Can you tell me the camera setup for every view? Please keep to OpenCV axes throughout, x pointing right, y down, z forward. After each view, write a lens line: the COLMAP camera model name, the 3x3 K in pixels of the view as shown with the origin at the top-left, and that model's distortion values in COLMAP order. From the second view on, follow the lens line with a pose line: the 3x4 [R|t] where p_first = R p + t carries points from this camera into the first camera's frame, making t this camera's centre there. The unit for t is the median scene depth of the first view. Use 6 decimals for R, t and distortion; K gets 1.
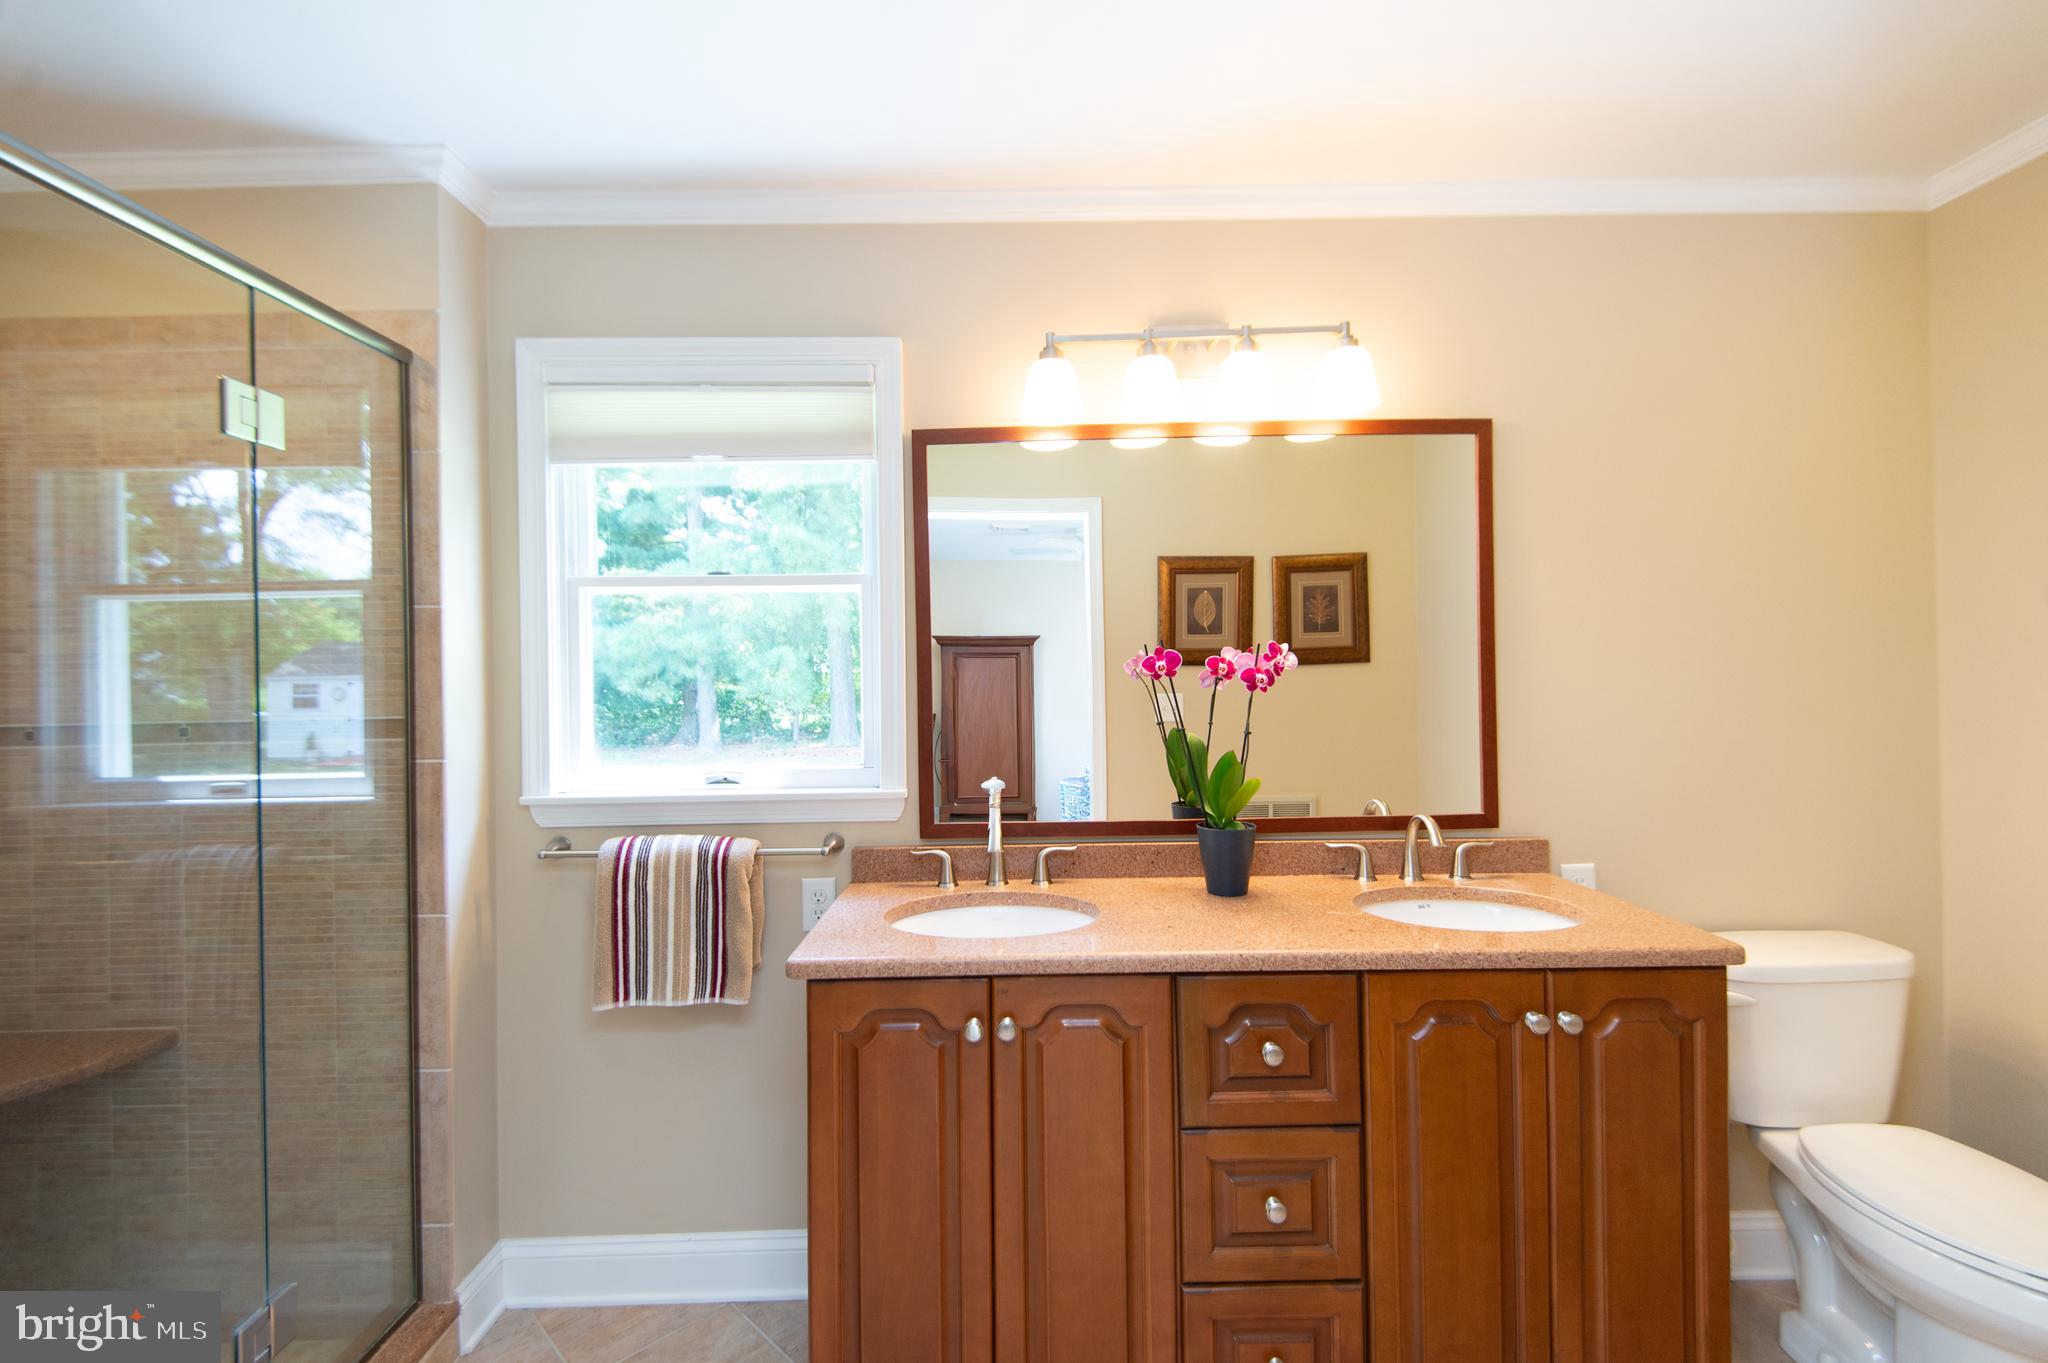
lens RADIAL K [[915.5, 0, 1021.9], [0, 915.5, 675.9], [0, 0, 1]] dist [0.001823, -0.001572]
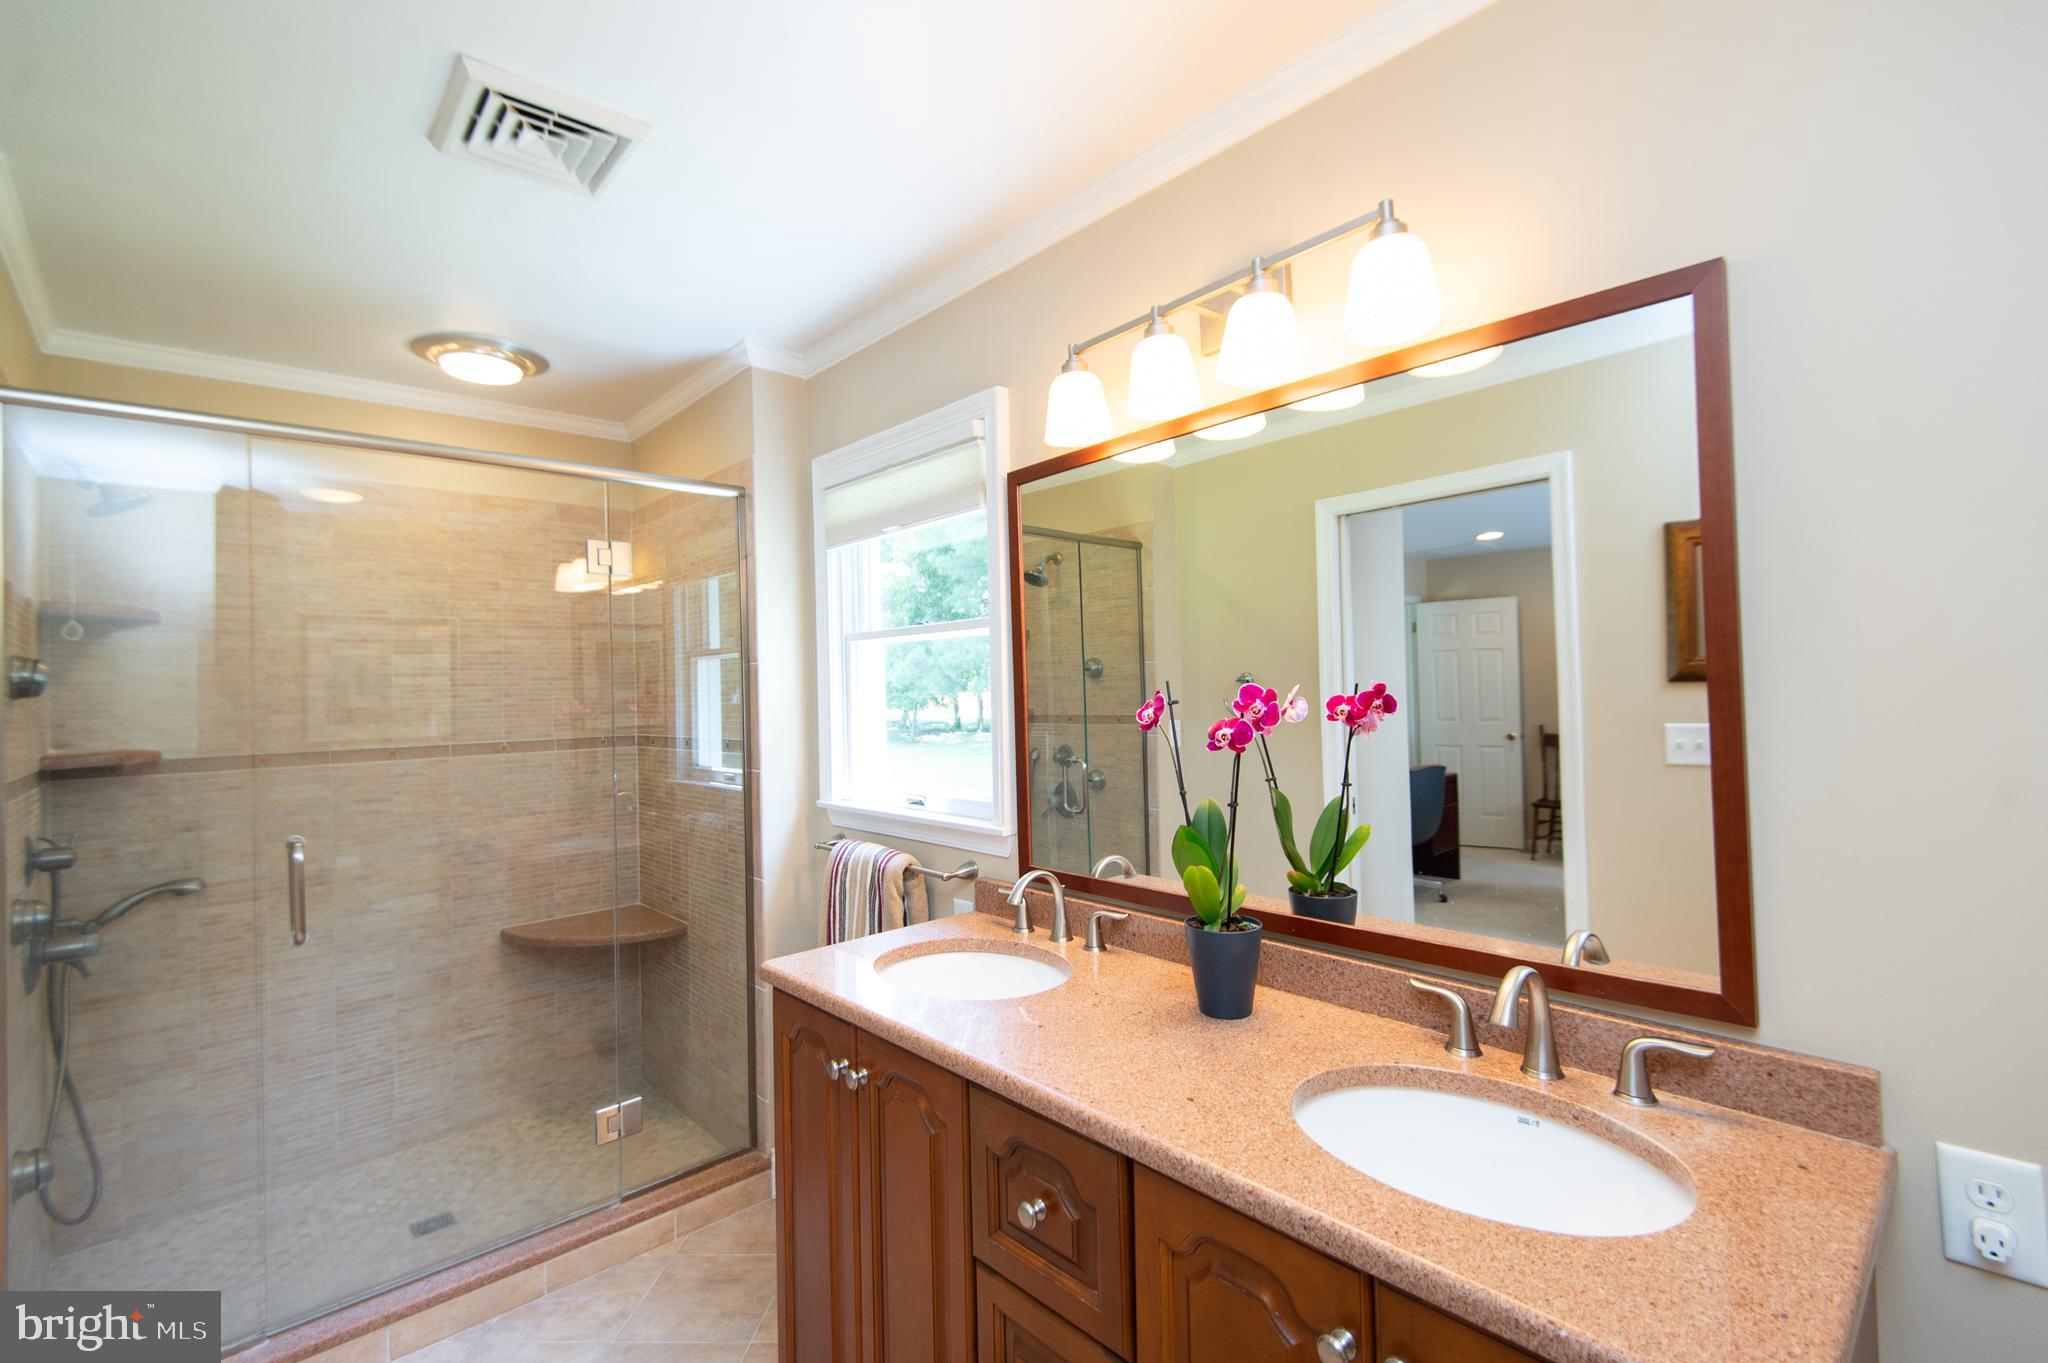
lens RADIAL K [[915.5, 0, 1022.1], [0, 915.5, 678.3], [0, 0, 1]] dist [0.001823, -0.001572]
pose [[0.663824, -0.013019, -0.747775, 0.646973], [0.012173, 0.999904, -0.006603, -0.037143], [0.747790, -0.004719, 0.663919, 0.343191]]
